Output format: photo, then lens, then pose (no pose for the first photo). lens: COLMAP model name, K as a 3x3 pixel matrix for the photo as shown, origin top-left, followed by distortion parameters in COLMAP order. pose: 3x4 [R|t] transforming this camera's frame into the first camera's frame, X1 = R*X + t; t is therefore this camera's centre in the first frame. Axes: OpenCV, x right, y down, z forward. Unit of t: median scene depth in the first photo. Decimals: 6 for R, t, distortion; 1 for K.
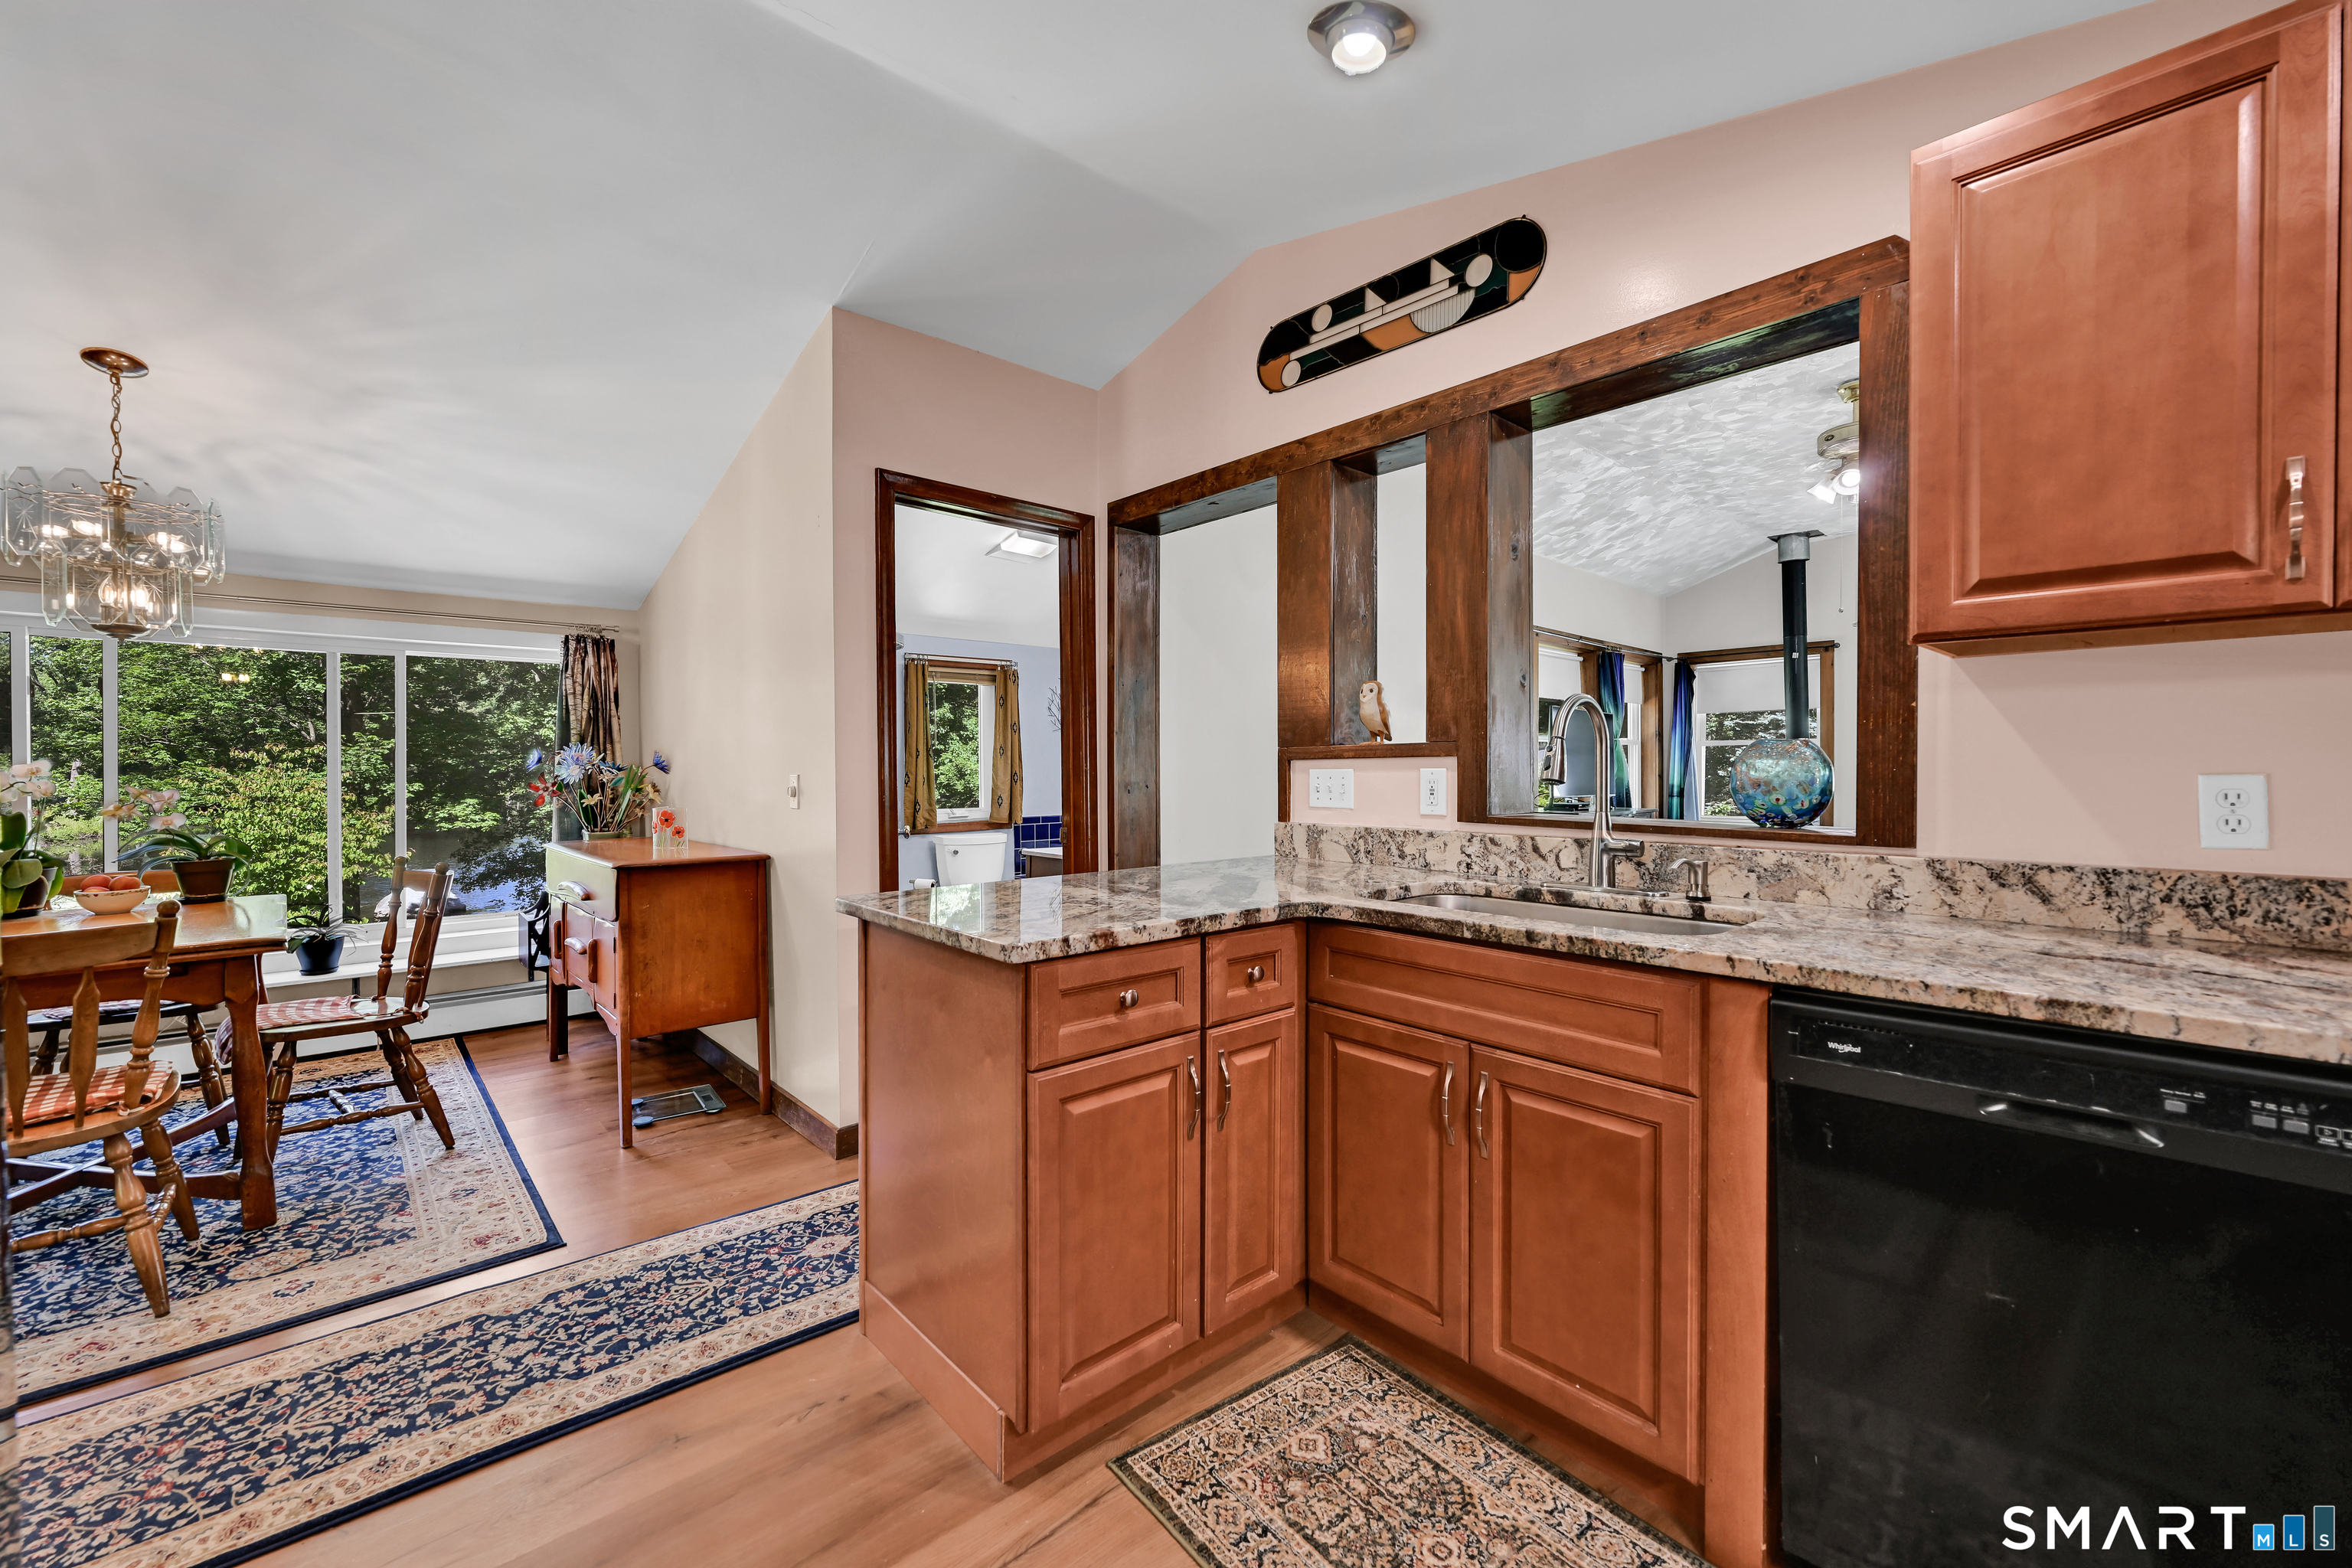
lens RADIAL K [[938.9, 0, 1179.2], [0, 938.9, 774.9], [0, 0, 1]] dist [-0.003994, 0.000957]
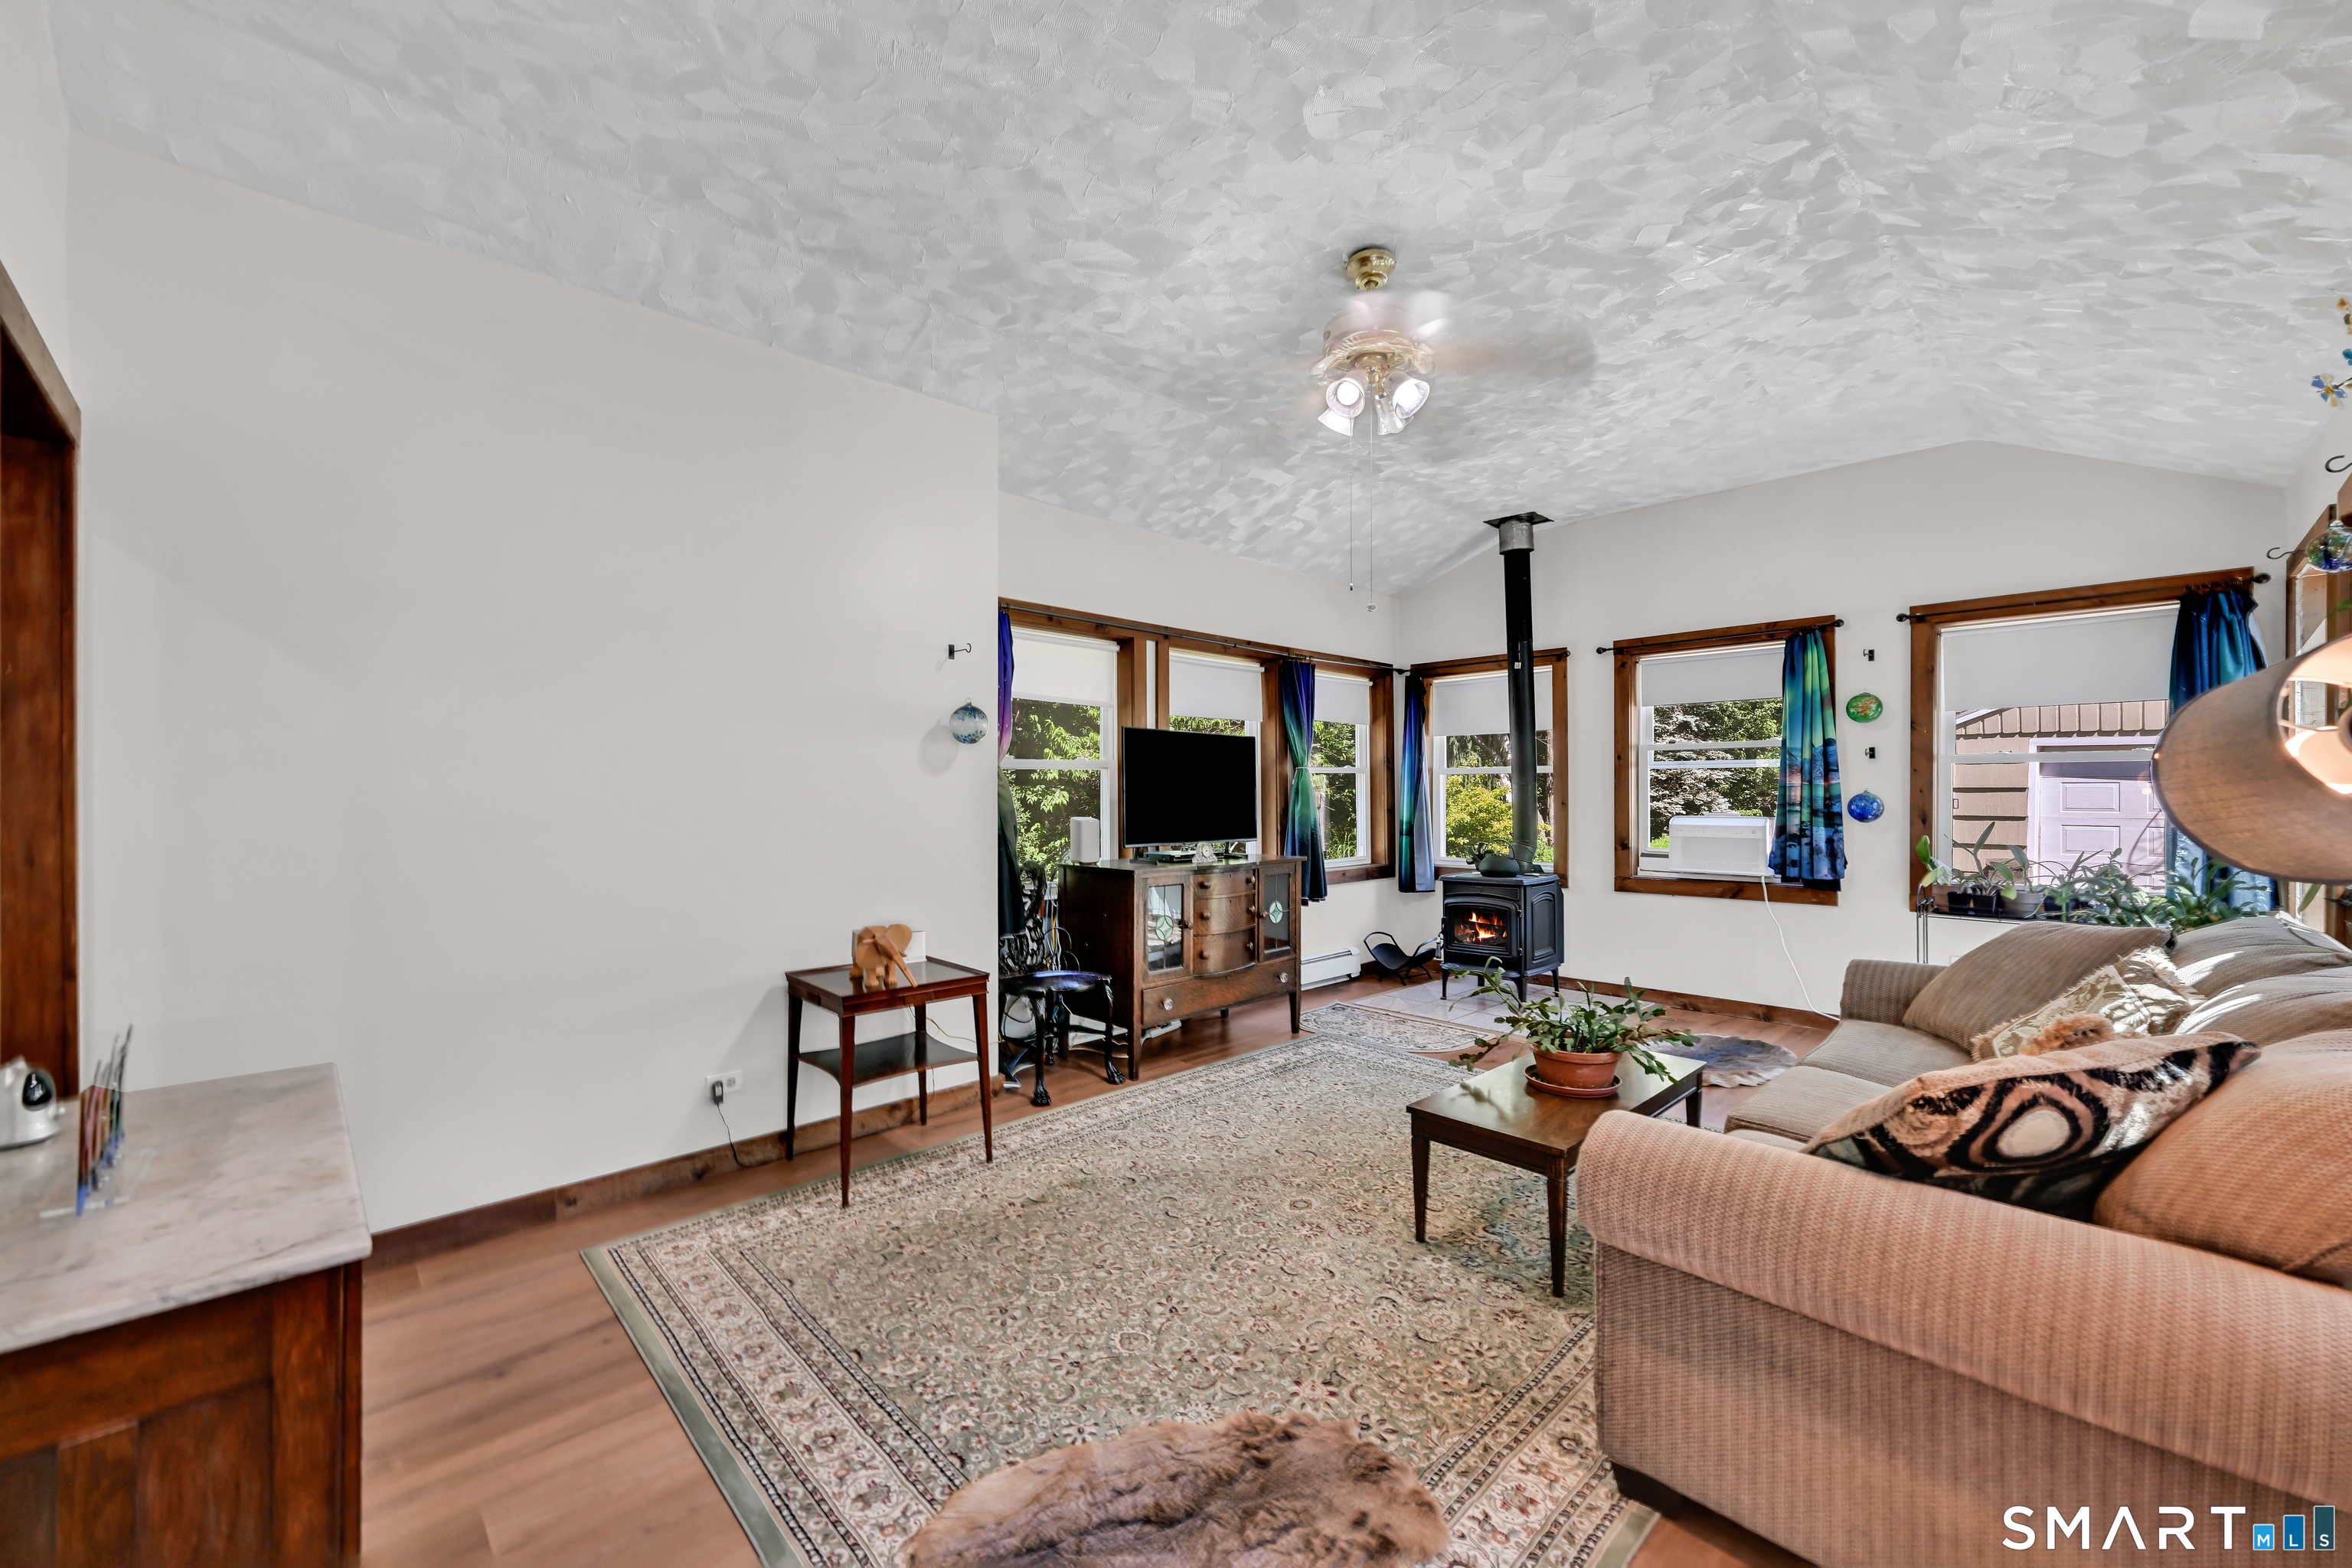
lens RADIAL K [[938.9, 0, 1175.3], [0, 938.9, 786.1], [0, 0, 1]] dist [-0.003994, 0.000957]
pose [[0.998270, -0.003862, 0.058662, 1.066763], [0.004500, 0.999932, -0.010741, -0.049626], [-0.058616, 0.010987, 0.998220, 0.677235]]
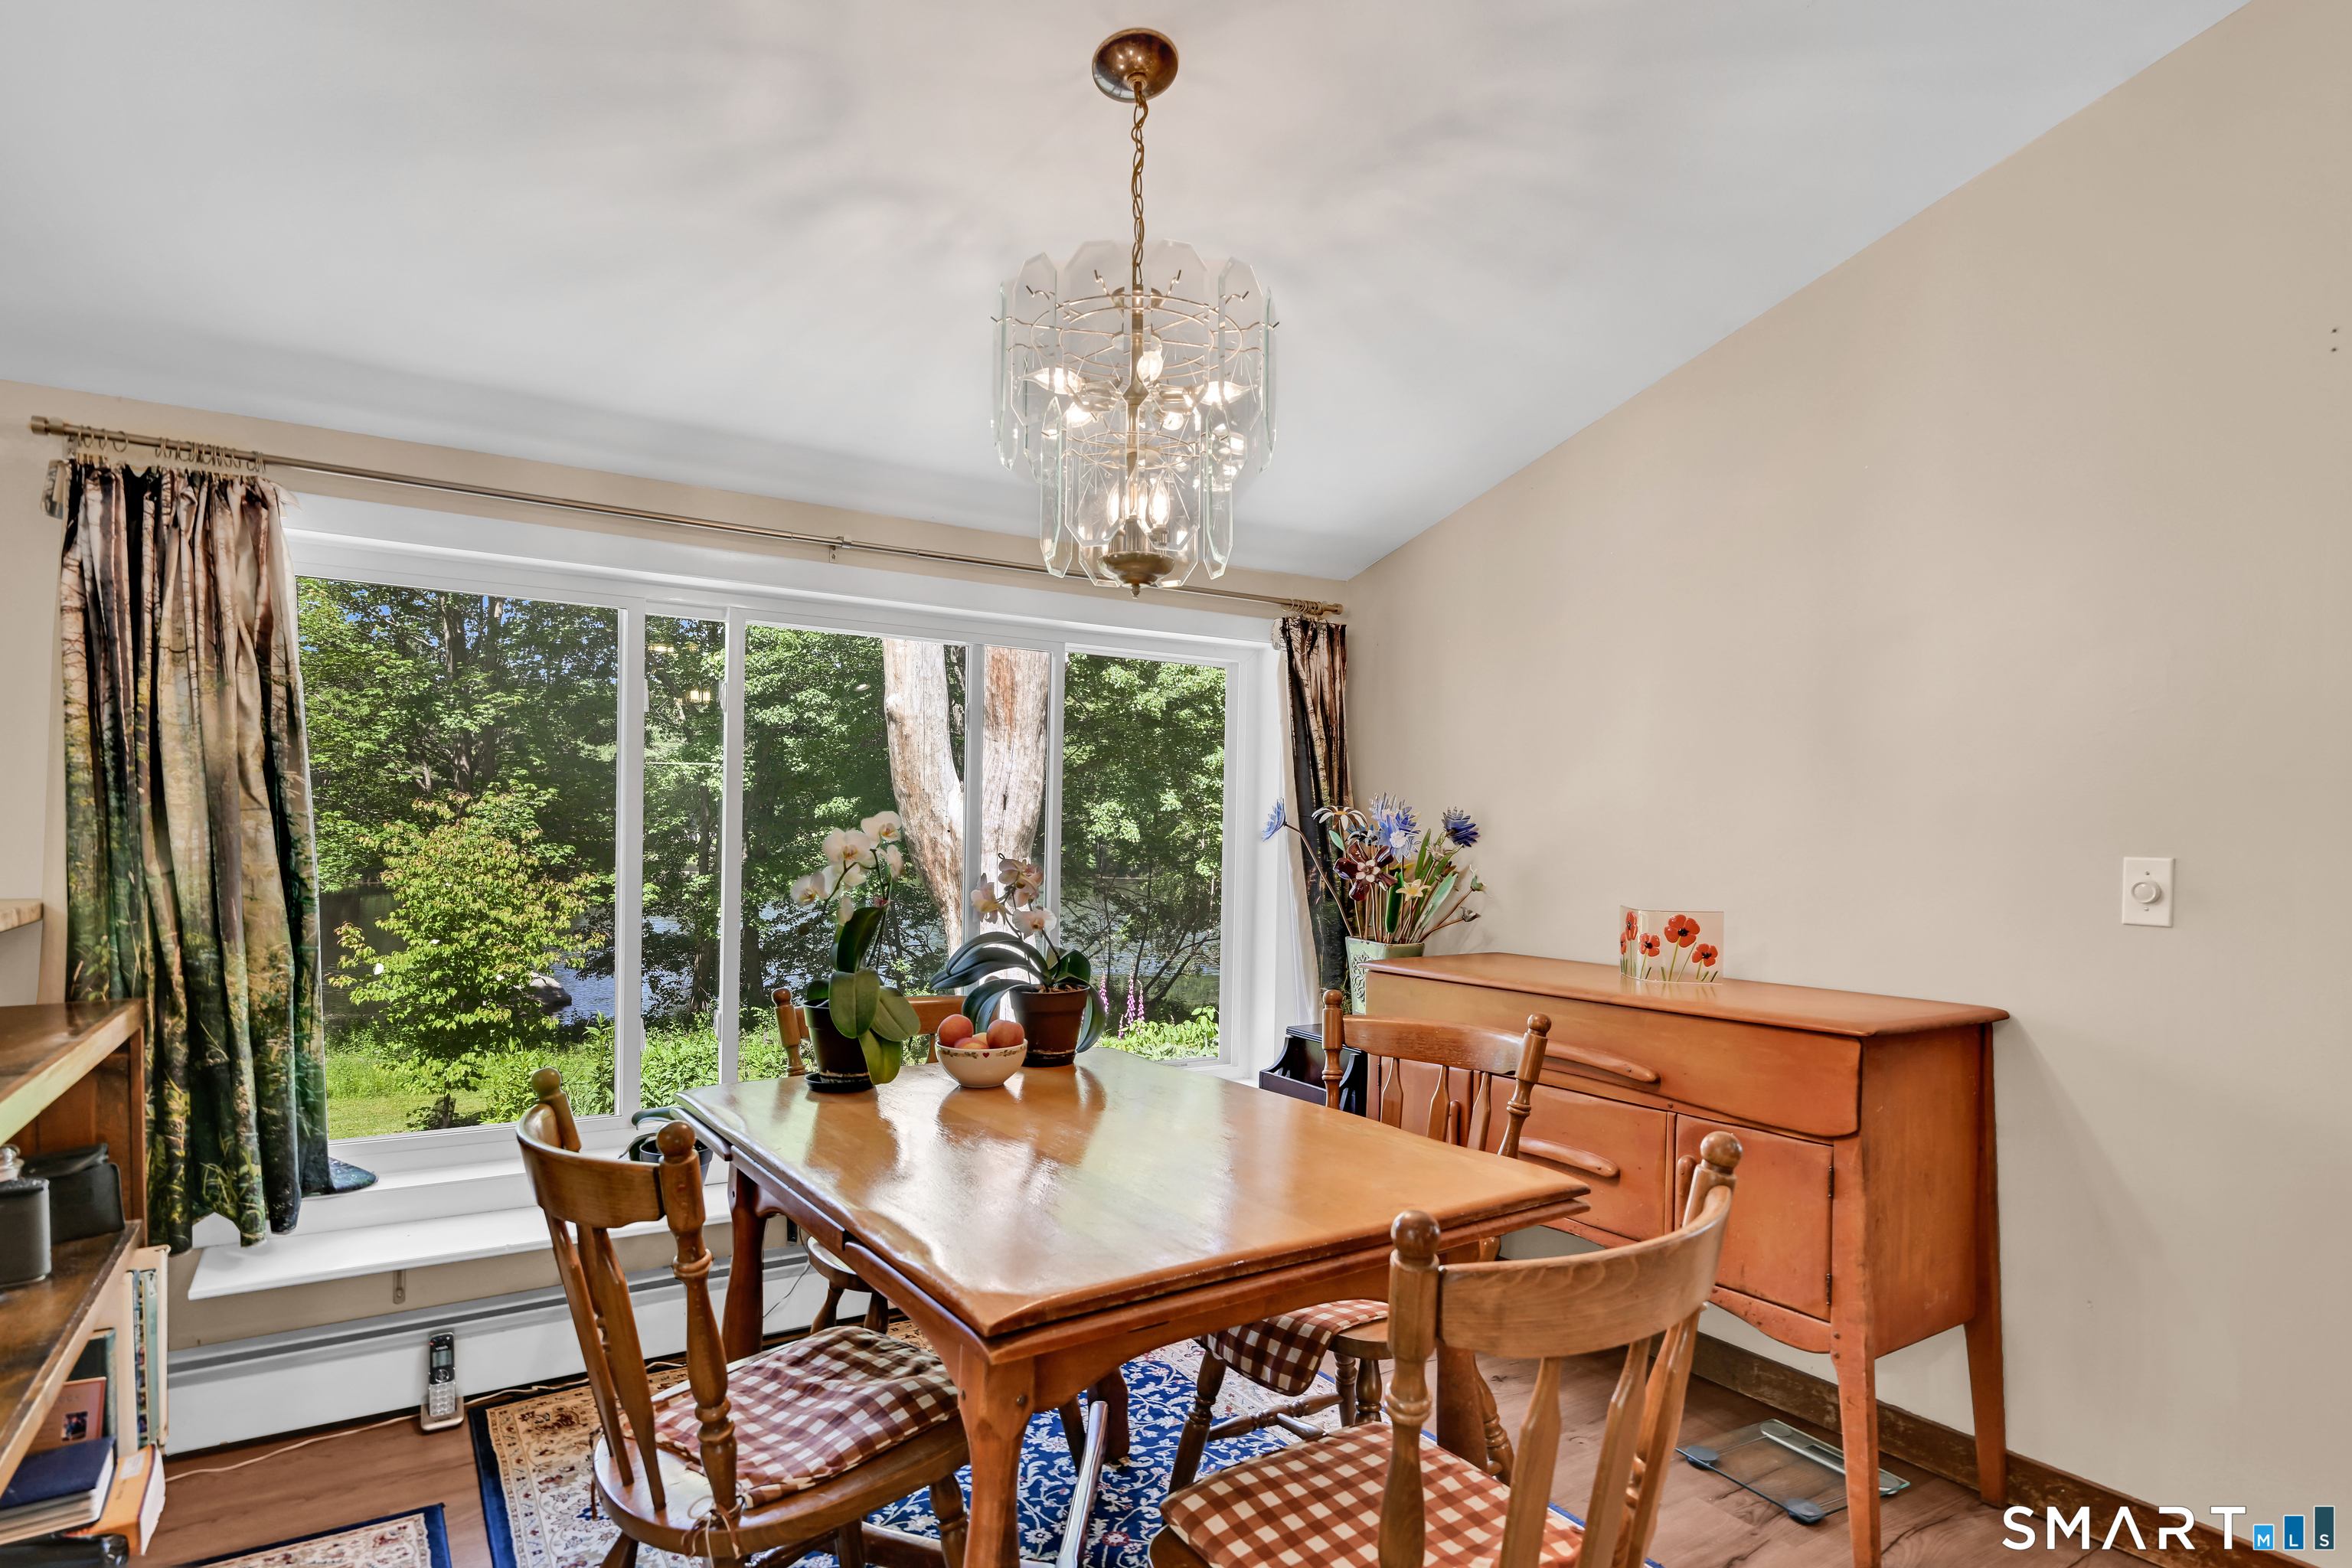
lens RADIAL K [[1252.9, 0, 1176.0], [0, 1252.9, 842.9], [0, 0, 1]] dist [-0.004182, -0.000022]
pose [[0.986422, 0.016170, -0.163434, -1.250115], [-0.016799, 0.999856, -0.002465, 0.002744], [0.163371, 0.005177, 0.986551, 0.380601]]
